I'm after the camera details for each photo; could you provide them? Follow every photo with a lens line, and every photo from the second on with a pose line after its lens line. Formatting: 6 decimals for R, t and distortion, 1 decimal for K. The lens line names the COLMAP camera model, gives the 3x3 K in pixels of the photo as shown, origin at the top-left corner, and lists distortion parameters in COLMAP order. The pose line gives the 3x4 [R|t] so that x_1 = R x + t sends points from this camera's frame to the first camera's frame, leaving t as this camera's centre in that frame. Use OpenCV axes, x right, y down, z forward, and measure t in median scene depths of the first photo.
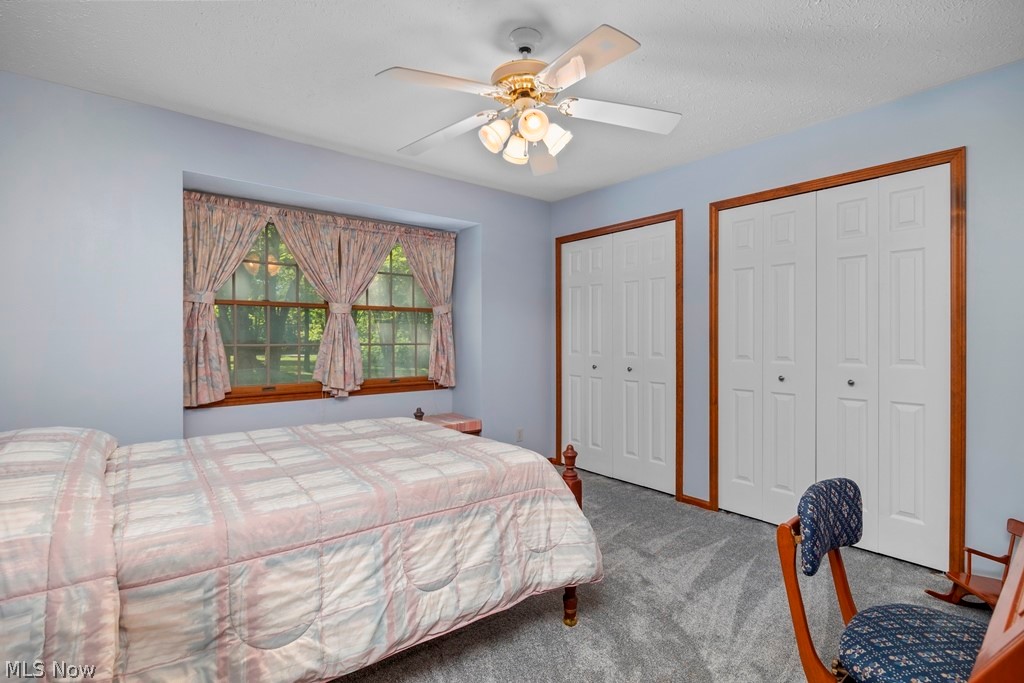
lens RADIAL K [[489.4, 0, 506.6], [0, 489.4, 340.4], [0, 0, 1]] dist [-0.015848, -0.000890]
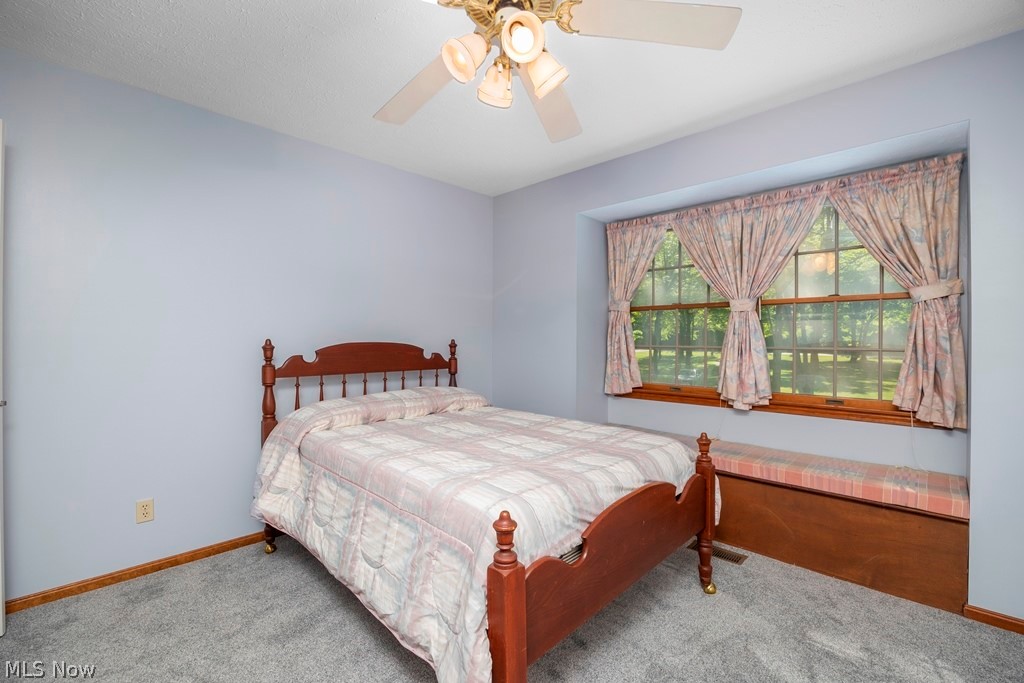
lens RADIAL K [[445.7, 0, 506.3], [0, 445.7, 336.7], [0, 0, 1]] dist [-0.017962, -0.000322]
pose [[0.102657, 0.001130, -0.994716, 0.386571], [0.000608, 0.999999, 0.001198, -0.012025], [0.994717, -0.000728, 0.102656, 0.508424]]
